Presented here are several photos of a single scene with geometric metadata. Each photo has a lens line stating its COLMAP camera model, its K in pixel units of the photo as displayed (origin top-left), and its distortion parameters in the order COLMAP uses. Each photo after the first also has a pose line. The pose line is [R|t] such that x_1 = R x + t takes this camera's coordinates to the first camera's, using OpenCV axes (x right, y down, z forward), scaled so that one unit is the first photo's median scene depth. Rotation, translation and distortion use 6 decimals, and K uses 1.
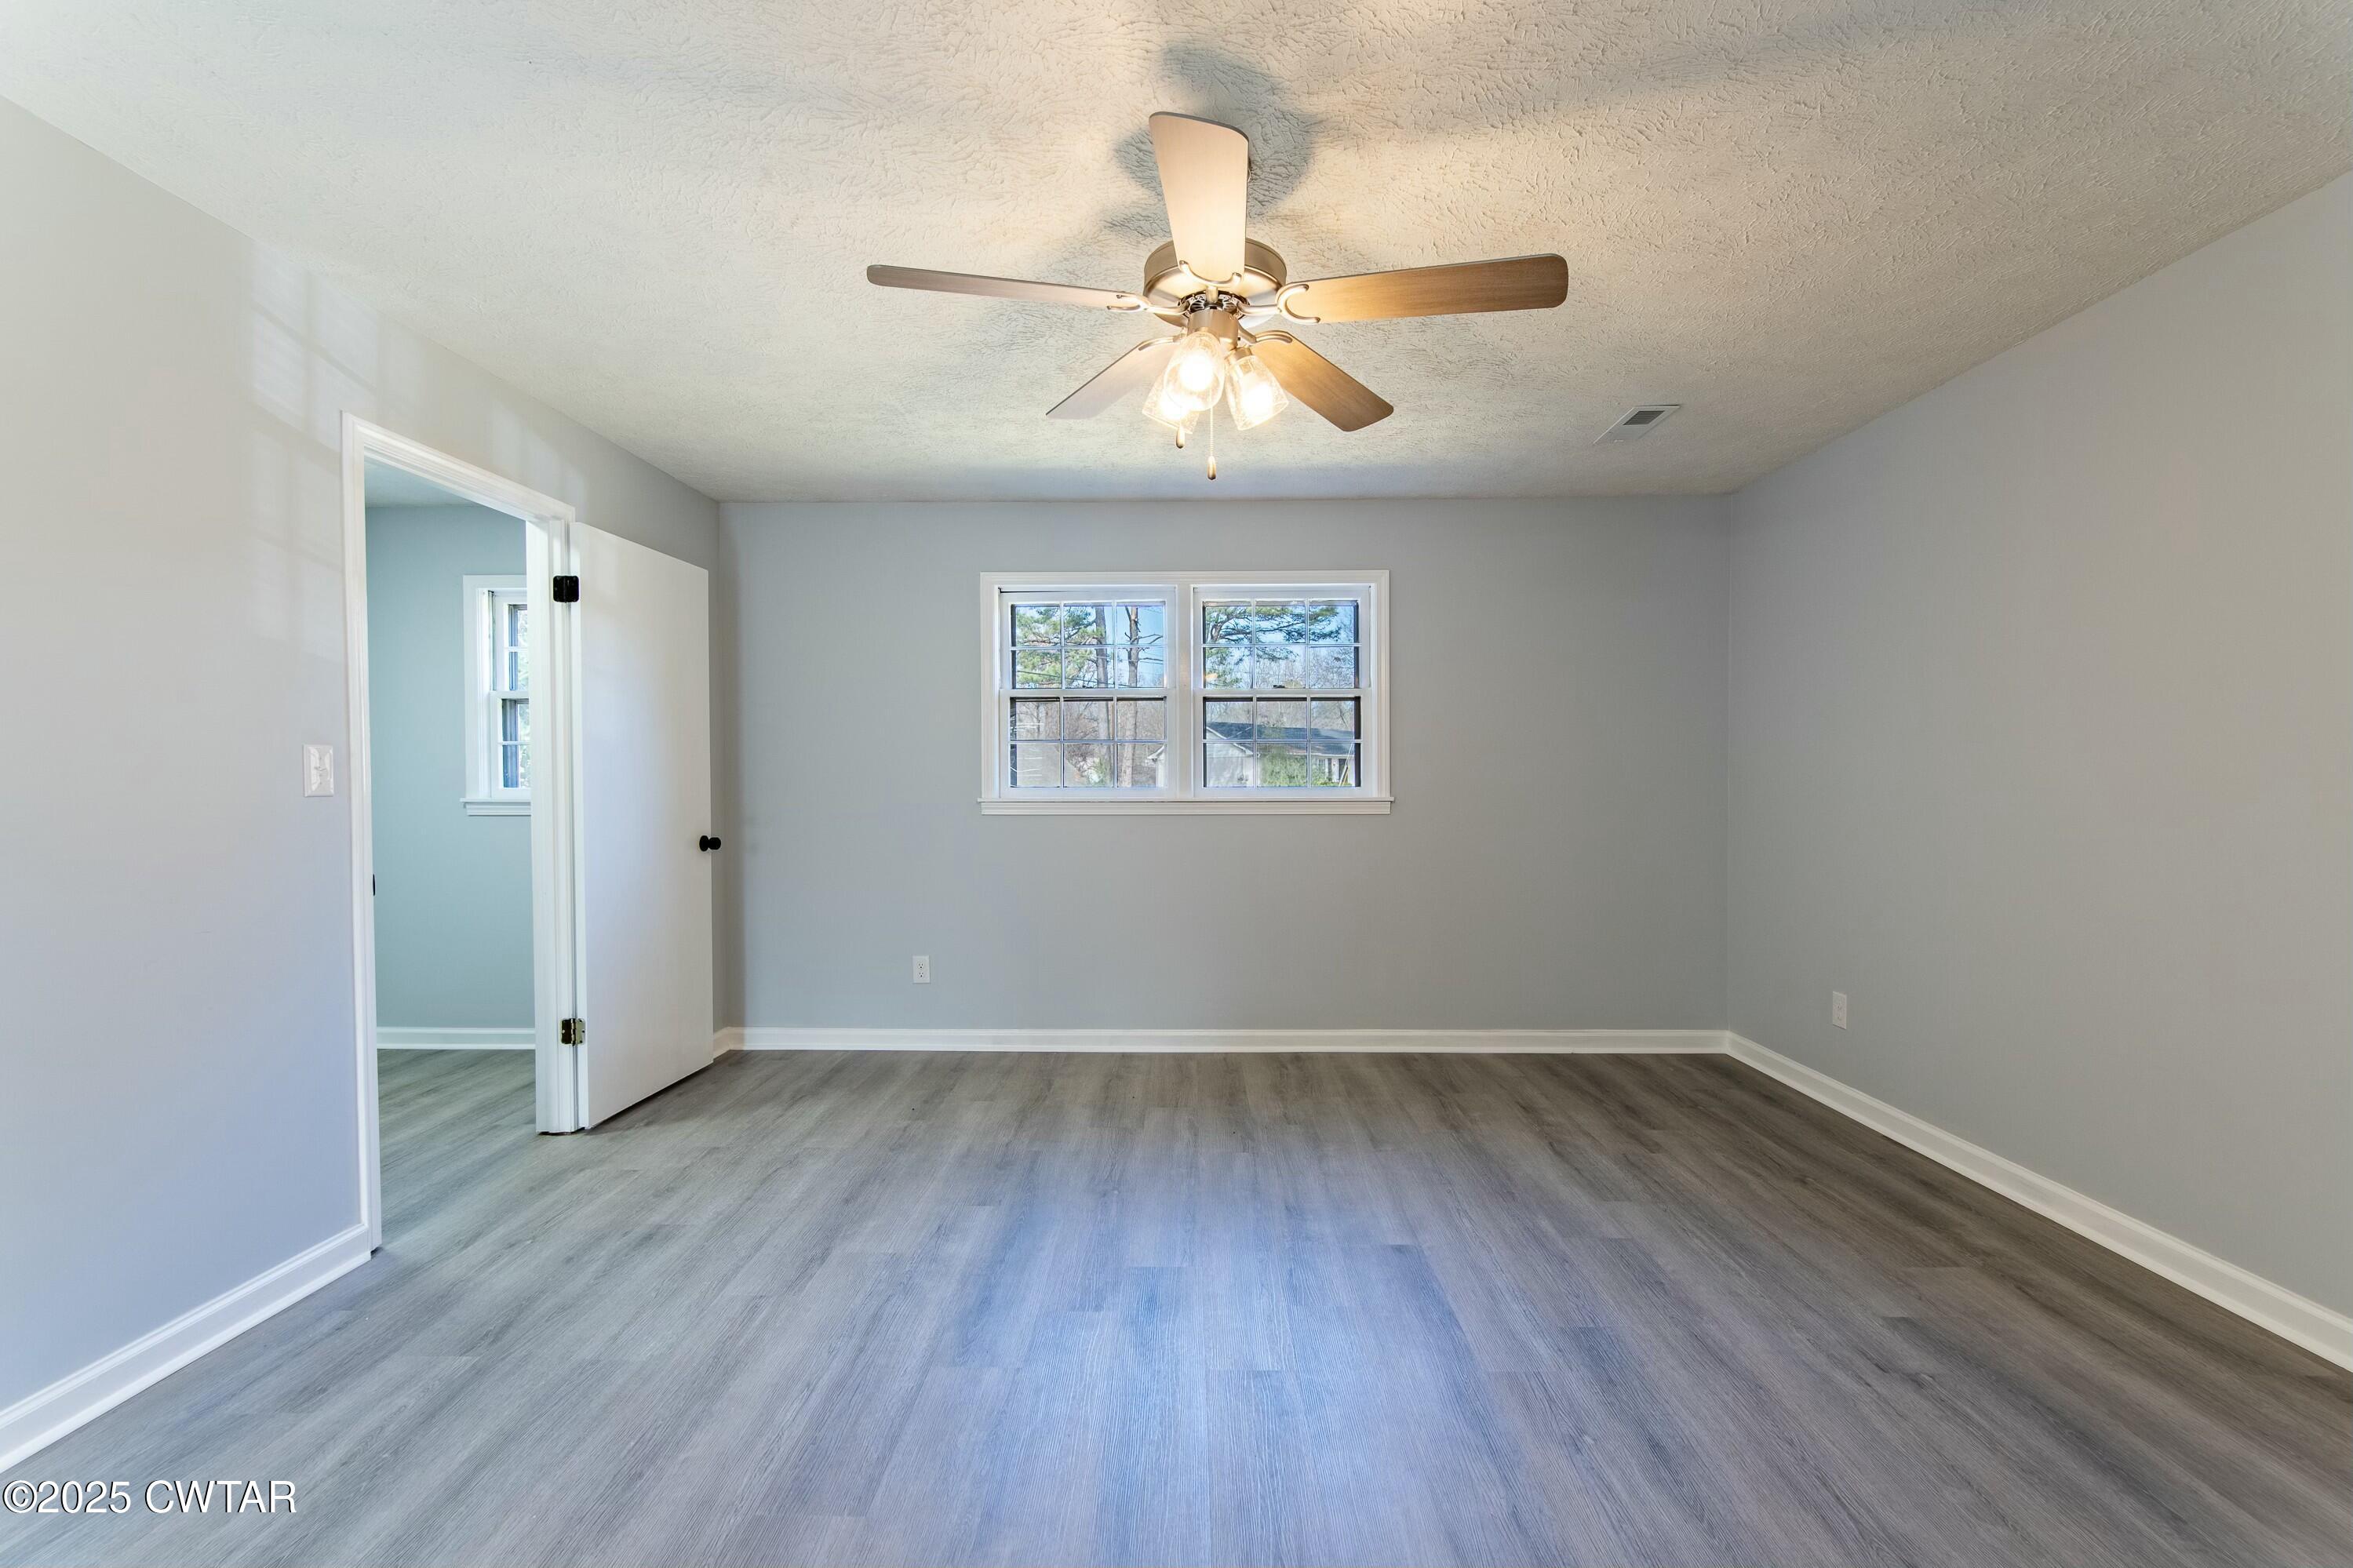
lens RADIAL K [[1031.7, 0, 1188.2], [0, 1031.7, 785.3], [0, 0, 1]] dist [0.003902, 0.000237]
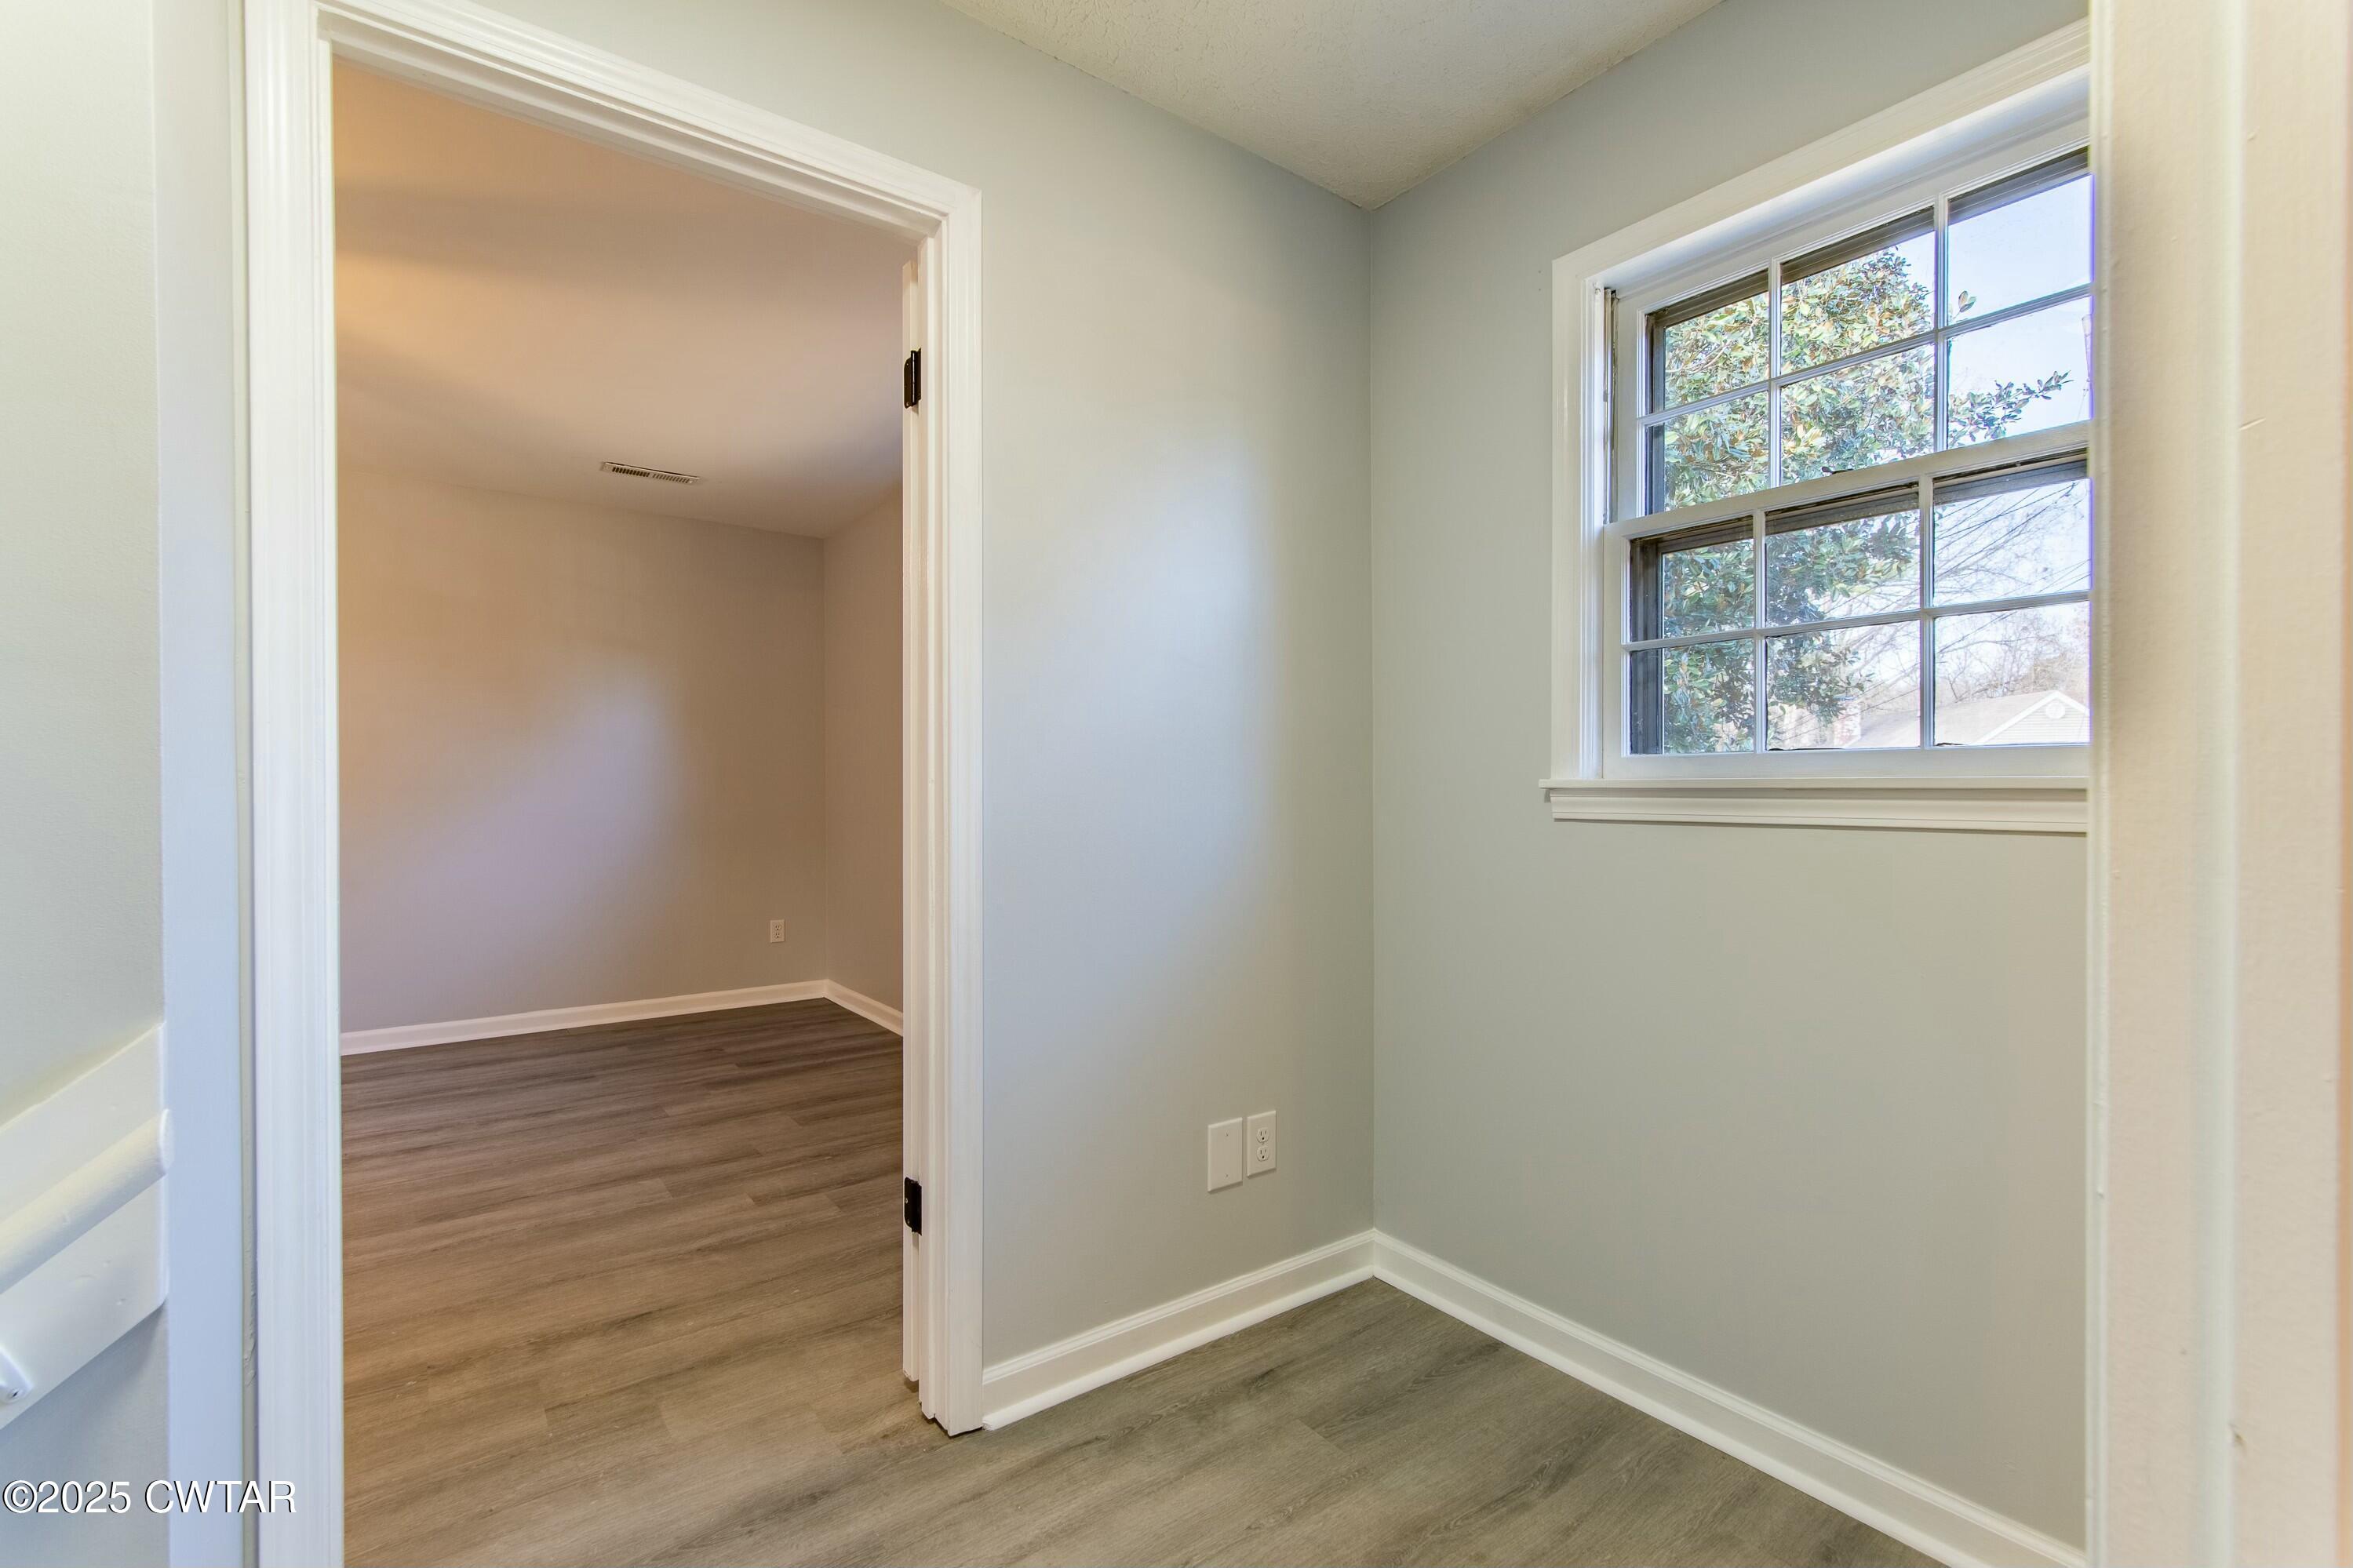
lens RADIAL K [[1031.7, 0, 1187.0], [0, 1031.7, 789.6], [0, 0, 1]] dist [0.003902, 0.000237]
pose [[0.588747, 0.011230, -0.808239, -0.433623], [-0.010535, 0.999925, 0.006219, 0.015552], [0.808248, 0.004853, 0.588822, 0.614905]]
